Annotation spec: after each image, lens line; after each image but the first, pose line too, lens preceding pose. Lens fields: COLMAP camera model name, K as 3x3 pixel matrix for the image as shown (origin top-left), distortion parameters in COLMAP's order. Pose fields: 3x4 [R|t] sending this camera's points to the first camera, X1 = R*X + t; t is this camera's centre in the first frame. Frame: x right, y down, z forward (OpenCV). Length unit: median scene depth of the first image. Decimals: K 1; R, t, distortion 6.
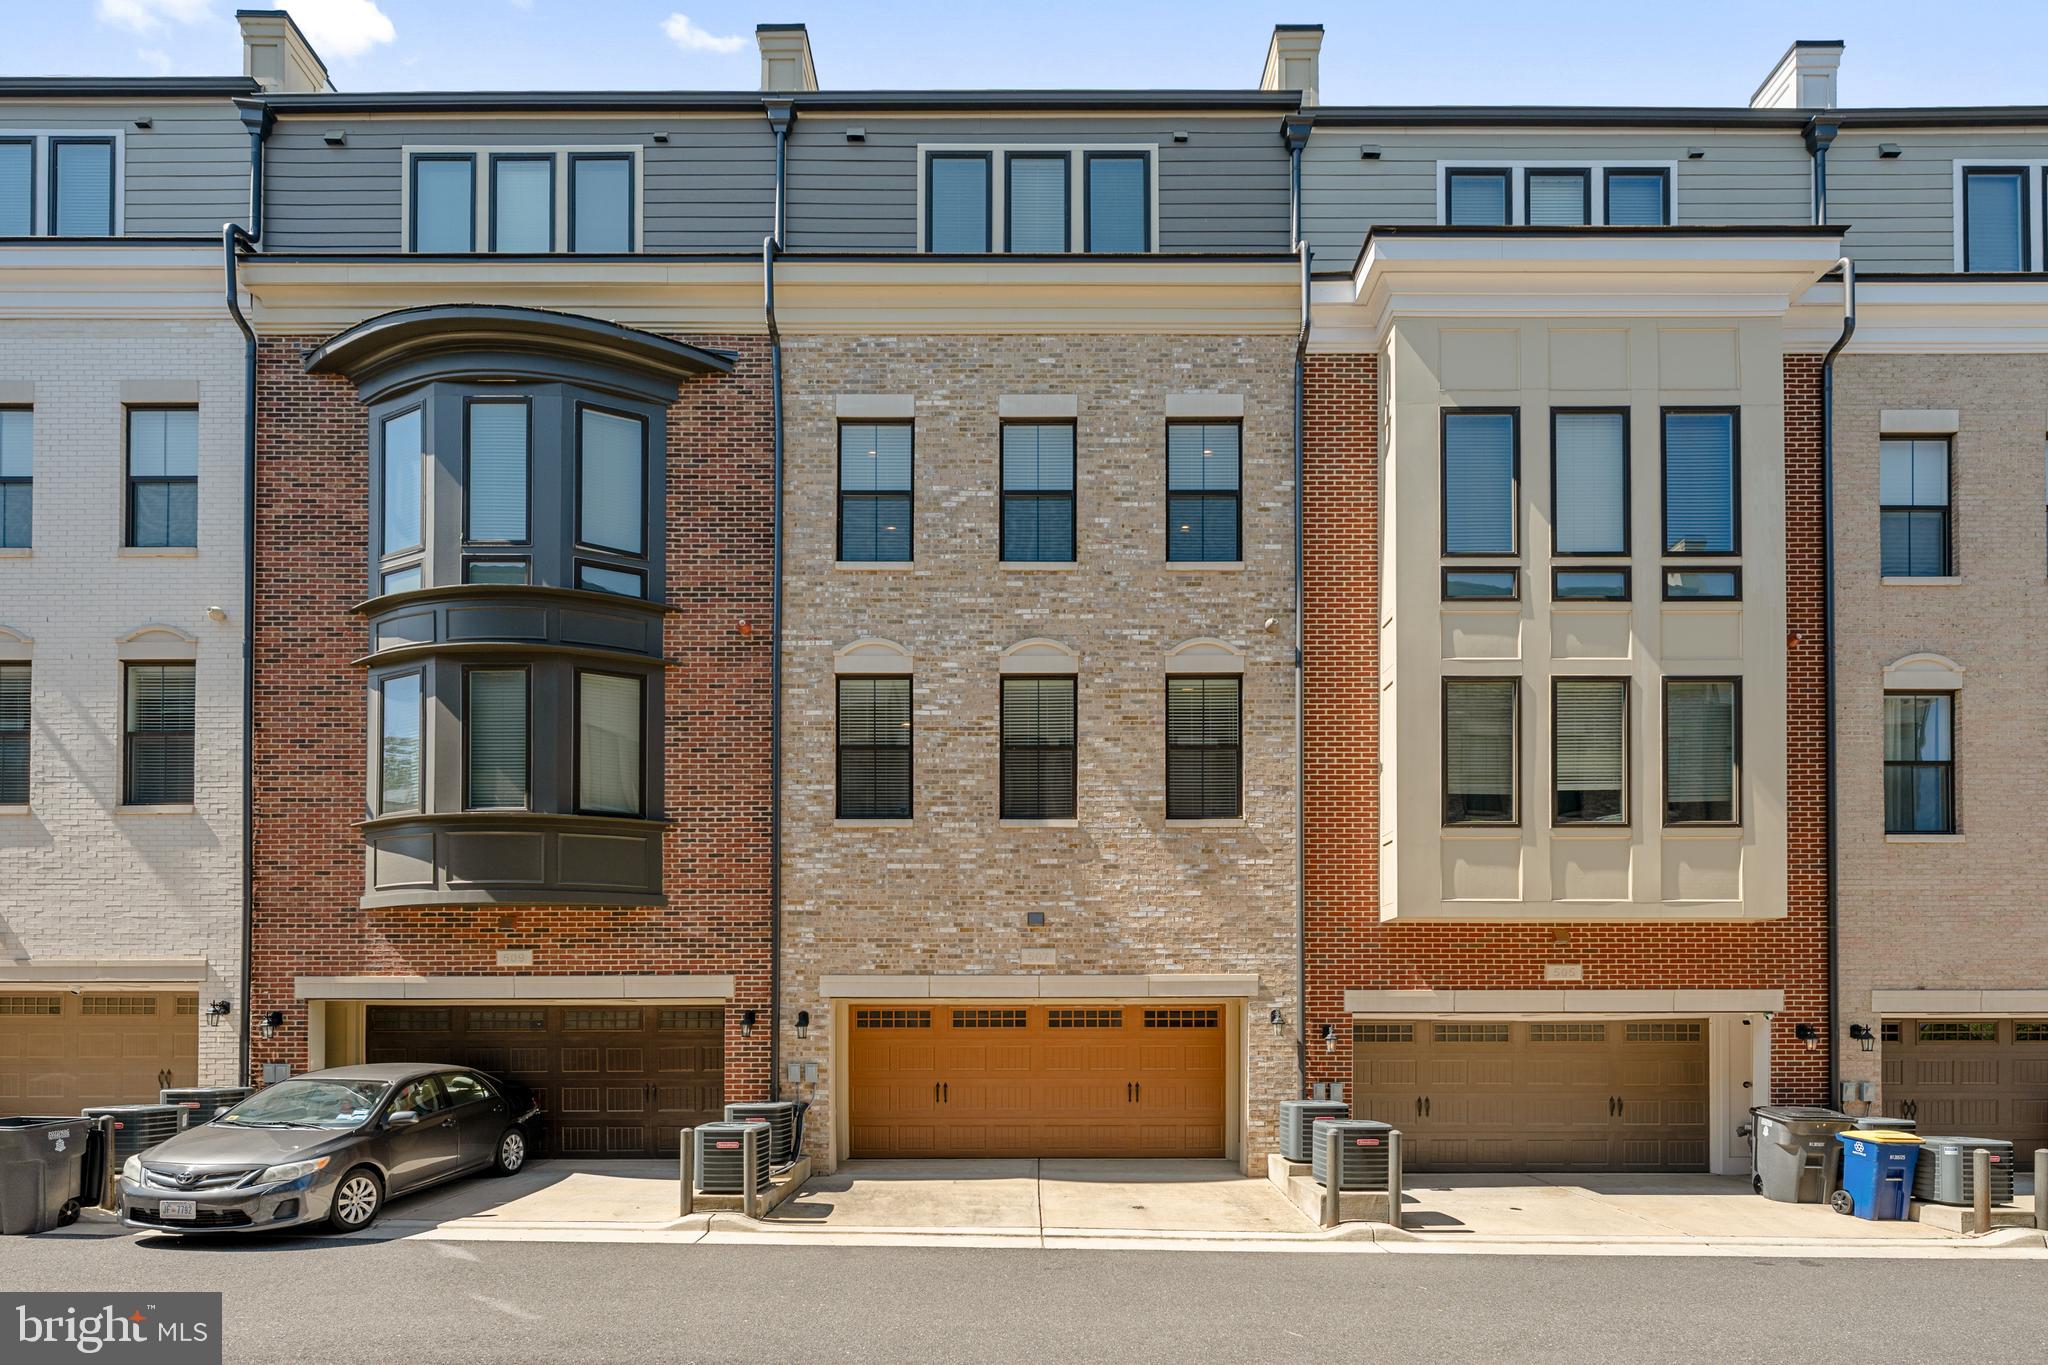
lens RADIAL K [[1379.7, 0, 989.0], [0, 1379.7, 684.1], [0, 0, 1]] dist [-0.001029, -0.001056]
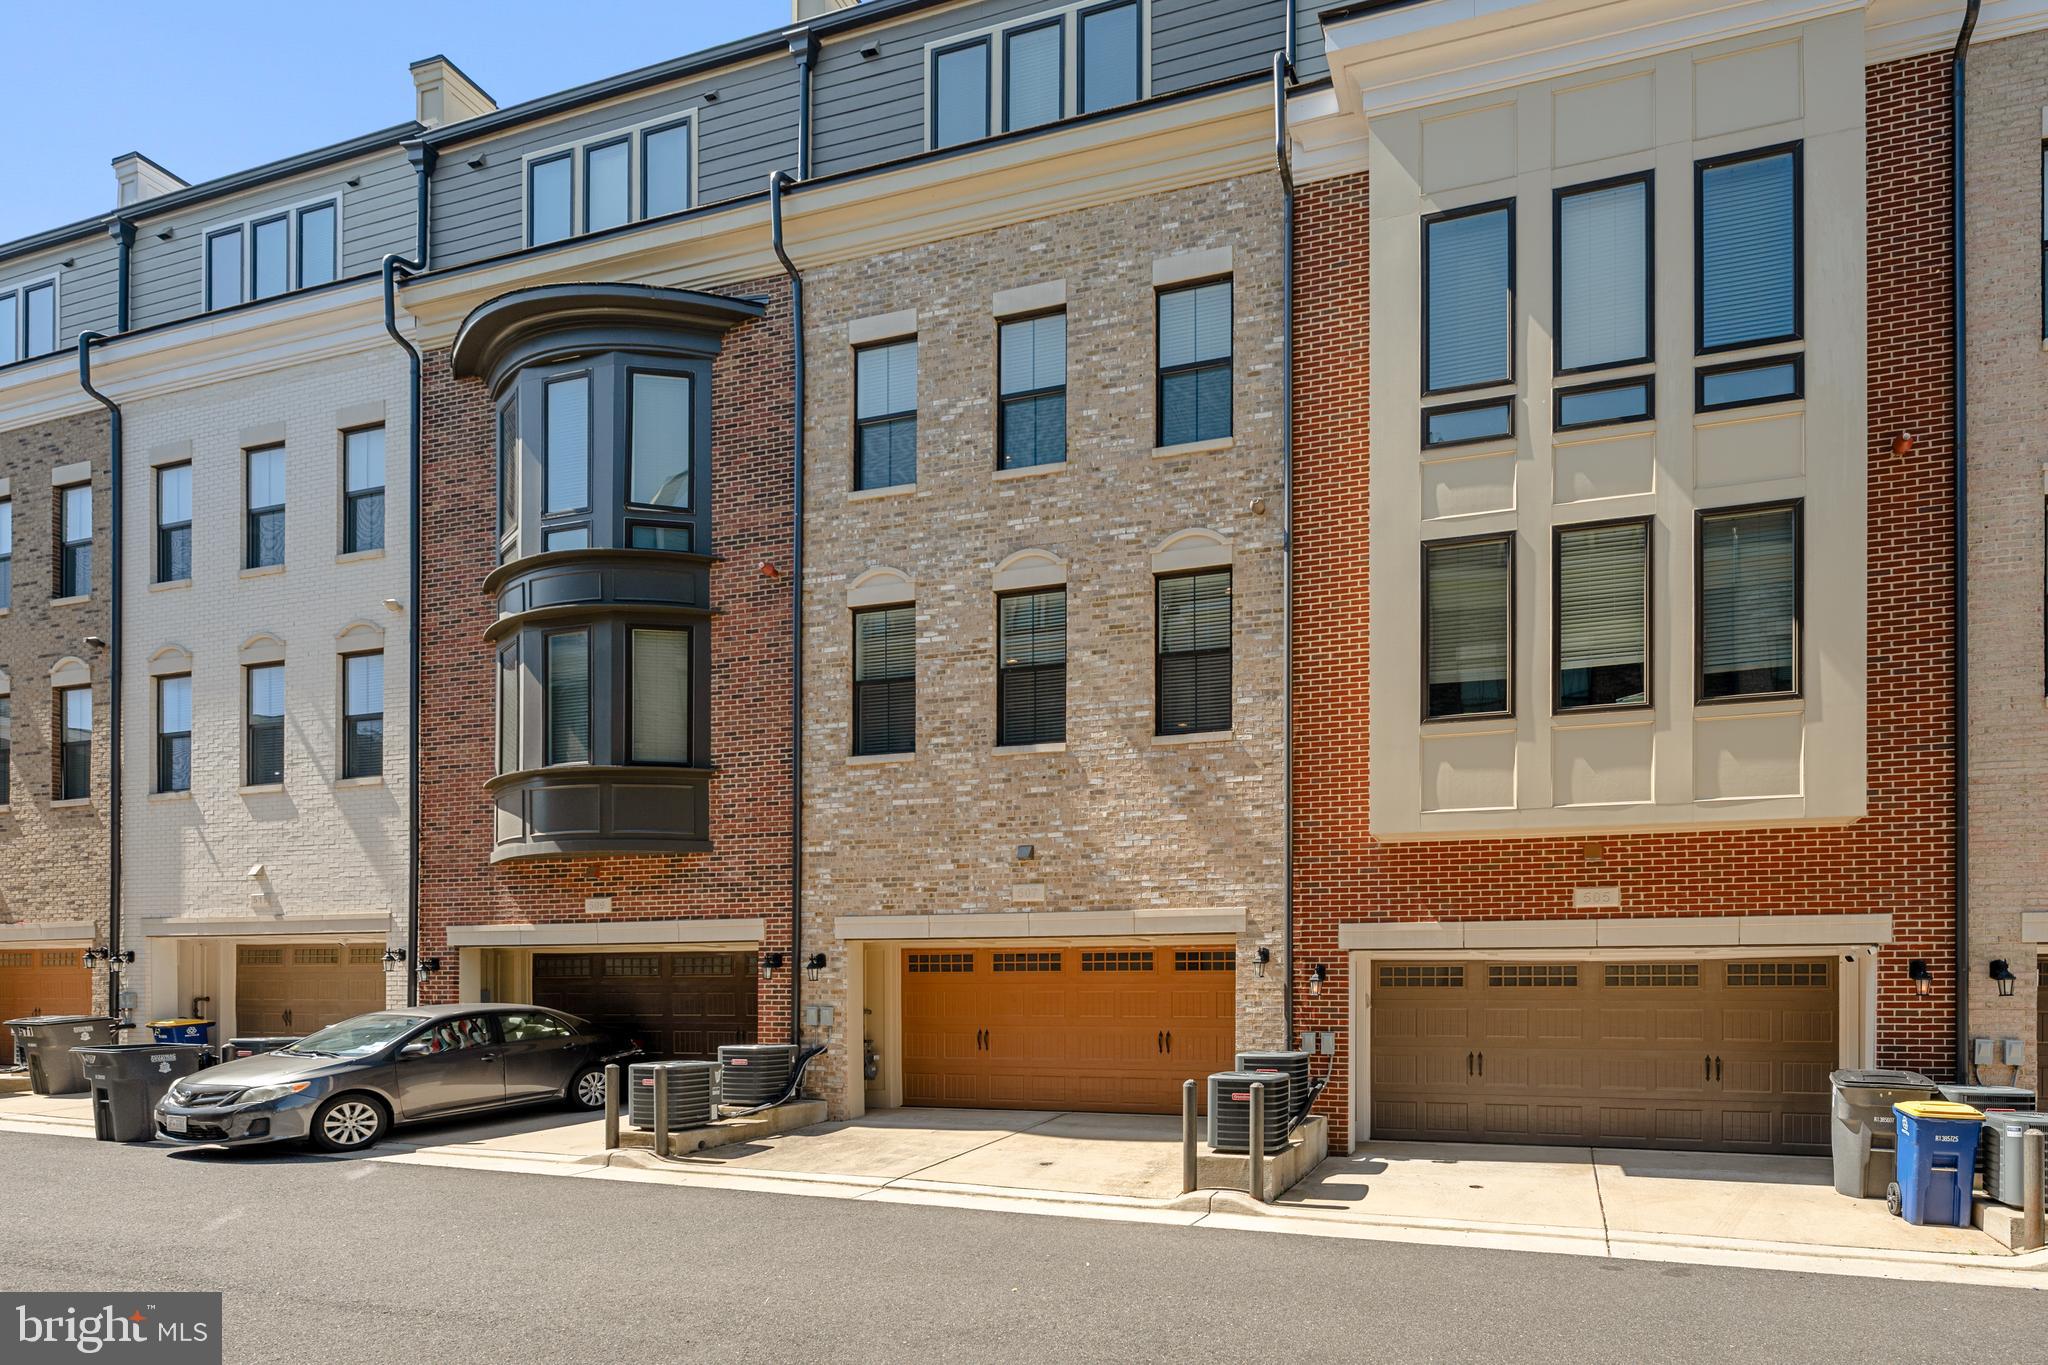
lens RADIAL K [[1379.7, 0, 989.0], [0, 1379.7, 684.1], [0, 0, 1]] dist [-0.001029, -0.001056]
pose [[0.941450, -0.068176, -0.330188, 0.312078], [0.075989, 0.997050, 0.010798, 0.044823], [0.328478, -0.035256, 0.943854, 0.121990]]
